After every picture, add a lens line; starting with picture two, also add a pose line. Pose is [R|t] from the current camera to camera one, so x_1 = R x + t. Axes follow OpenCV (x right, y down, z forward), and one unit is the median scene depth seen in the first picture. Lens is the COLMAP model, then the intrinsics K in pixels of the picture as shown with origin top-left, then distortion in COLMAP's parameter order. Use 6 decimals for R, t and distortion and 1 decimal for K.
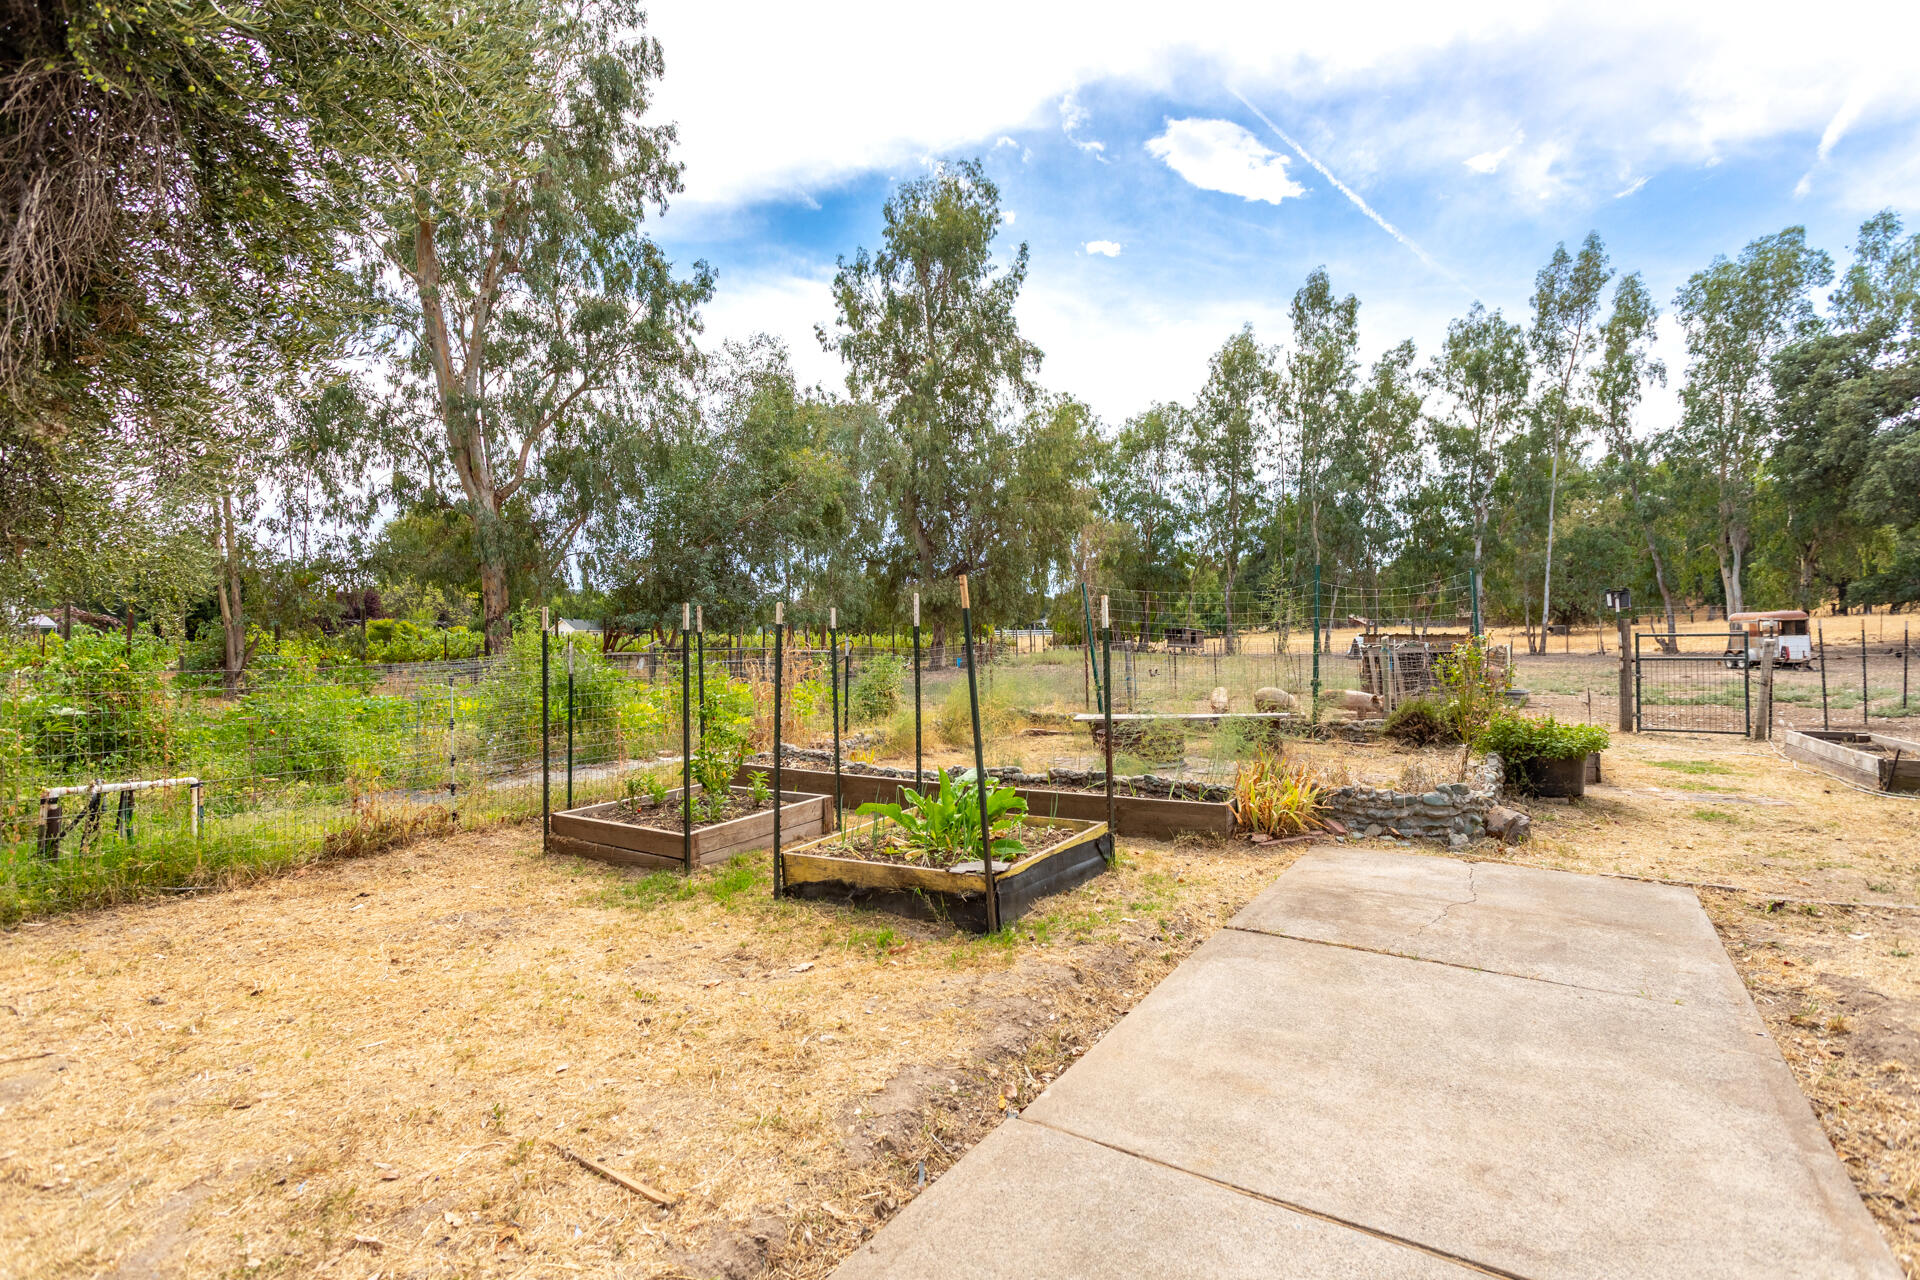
lens RADIAL K [[893.5, 0, 960.0], [0, 893.5, 640.0], [0, 0, 1]] dist [0.000617, 0.001118]
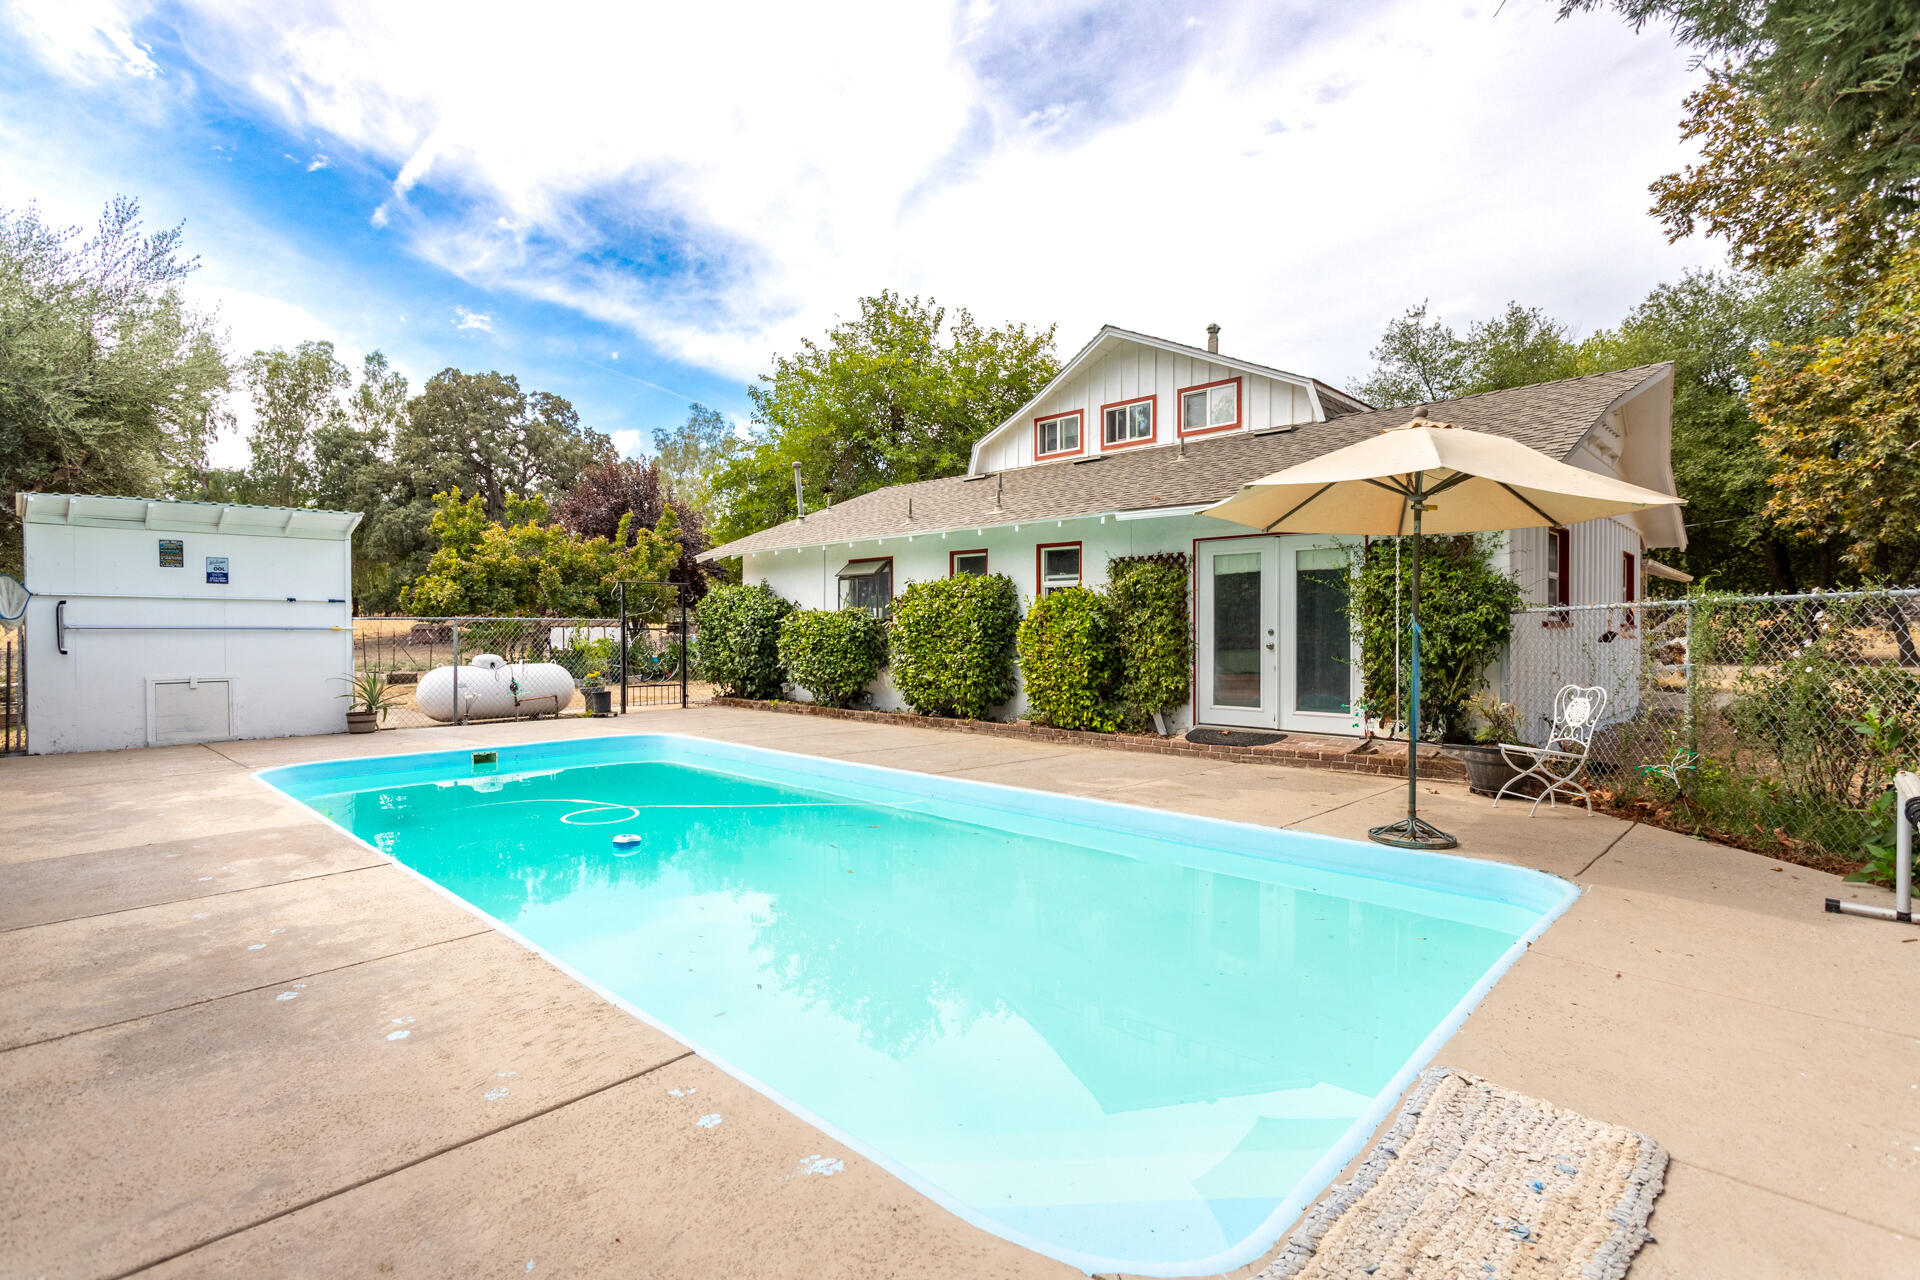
lens RADIAL K [[893.5, 0, 960.0], [0, 893.5, 640.0], [0, 0, 1]] dist [0.000617, 0.001118]
pose [[0.191554, -0.009565, 0.981436, -0.263822], [0.003484, 0.999953, 0.009066, -0.001592], [-0.981476, 0.001683, 0.191578, -0.247278]]
